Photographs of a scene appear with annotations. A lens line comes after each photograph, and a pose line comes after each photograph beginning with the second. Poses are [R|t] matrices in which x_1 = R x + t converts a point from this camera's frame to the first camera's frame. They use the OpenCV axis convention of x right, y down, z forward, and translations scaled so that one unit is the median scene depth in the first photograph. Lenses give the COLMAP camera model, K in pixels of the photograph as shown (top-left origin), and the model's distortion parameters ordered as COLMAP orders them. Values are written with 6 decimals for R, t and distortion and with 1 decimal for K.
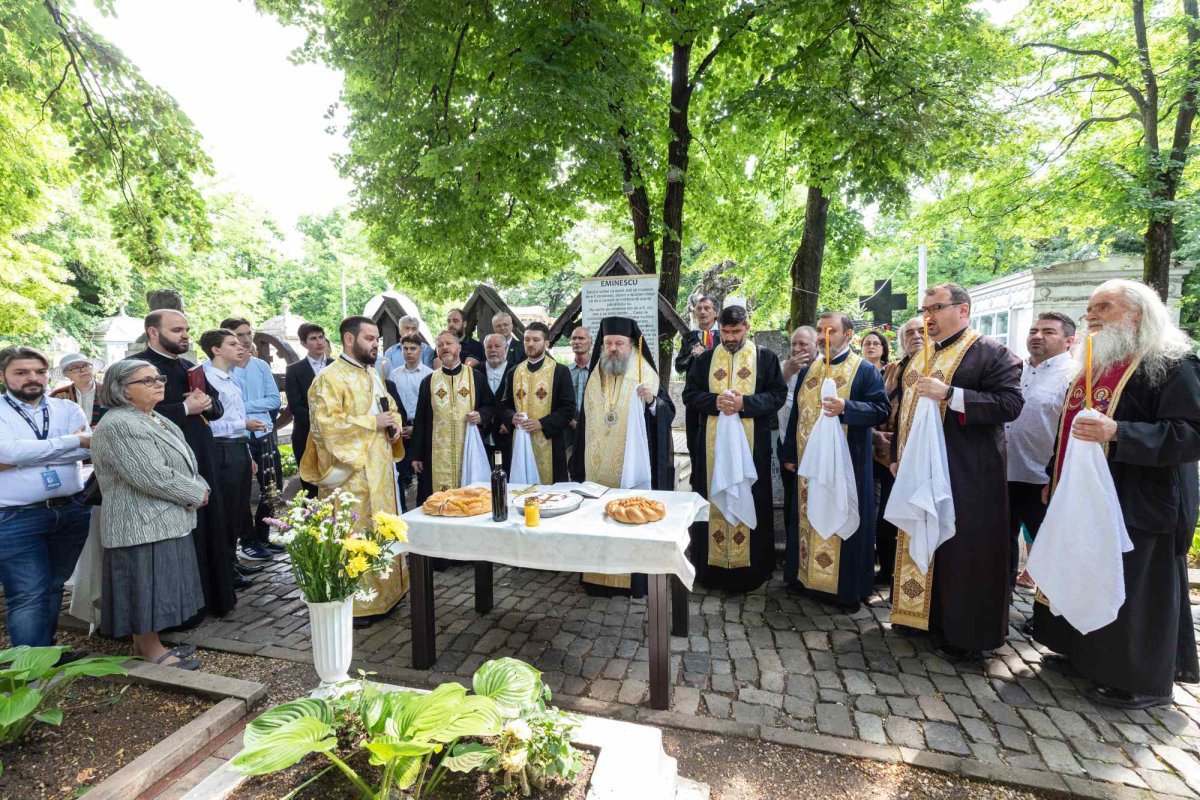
lens RADIAL K [[532.6, 0, 600.0], [0, 532.6, 400.0], [0, 0, 1]] dist [0.005045, -0.000977]
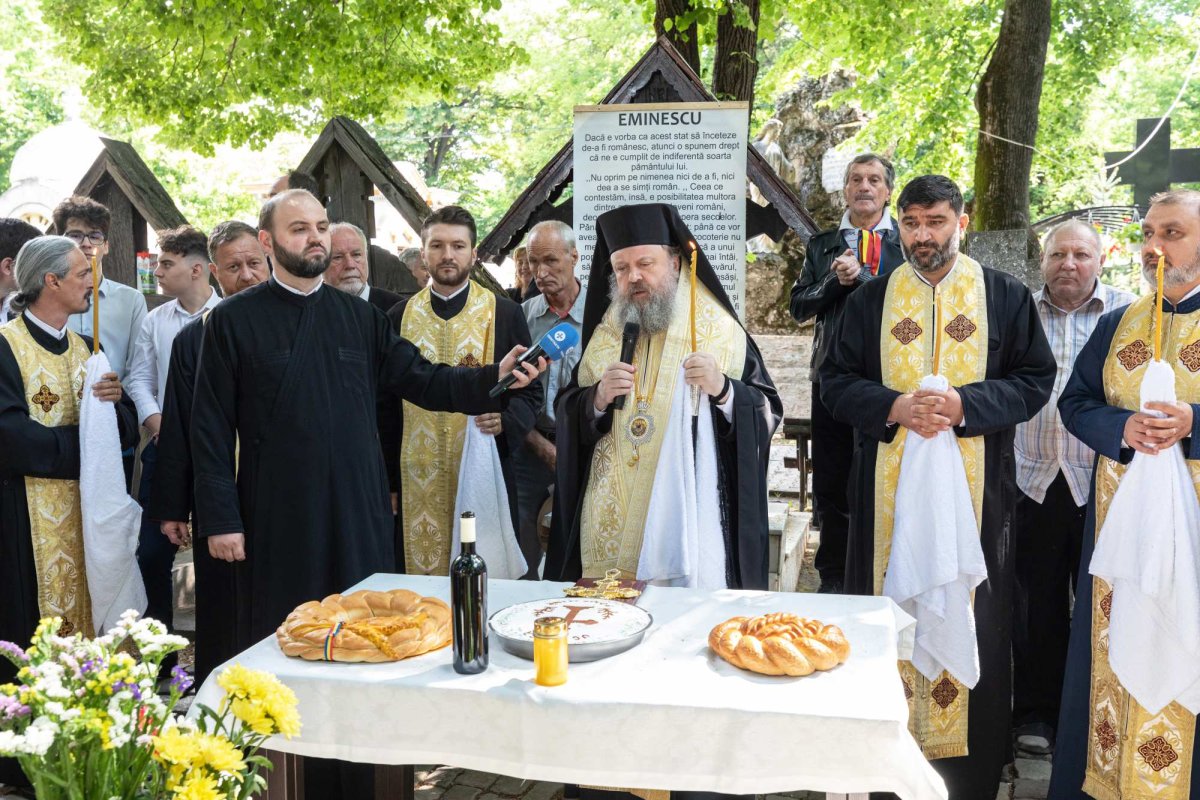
lens RADIAL K [[1157.6, 0, 601.9], [0, 1157.6, 385.3], [0, 0, 1]] dist [0.013709, -0.000586]
pose [[0.997899, 0.003741, 0.064687, -0.053162], [-0.004676, 0.999887, 0.014308, -0.007166], [-0.064626, -0.014580, 0.997803, 0.021886]]
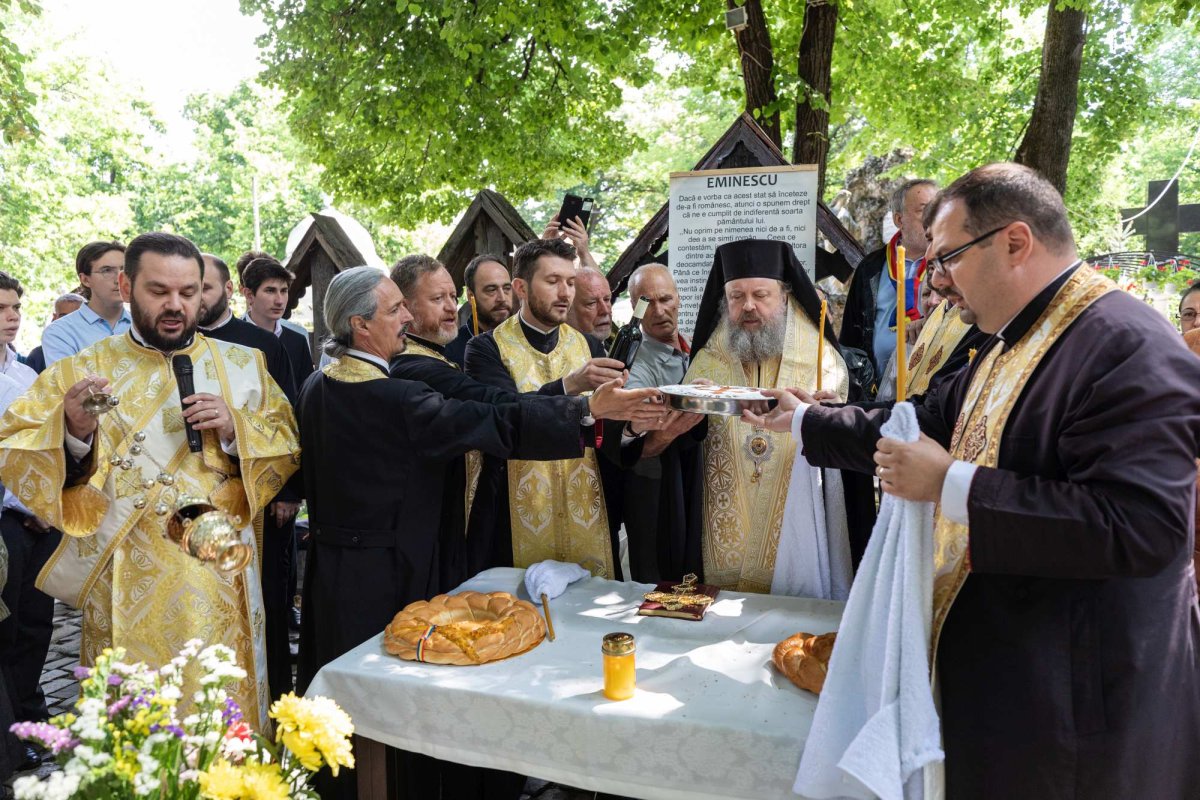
lens RADIAL K [[850.6, 0, 600.0], [0, 850.6, 400.0], [0, 0, 1]] dist [0.004767, 0.006186]
pose [[0.997657, 0.003505, -0.068318, -0.033718], [-0.002201, 0.999814, 0.019152, -0.012314], [0.068372, -0.018957, 0.997480, 0.097507]]
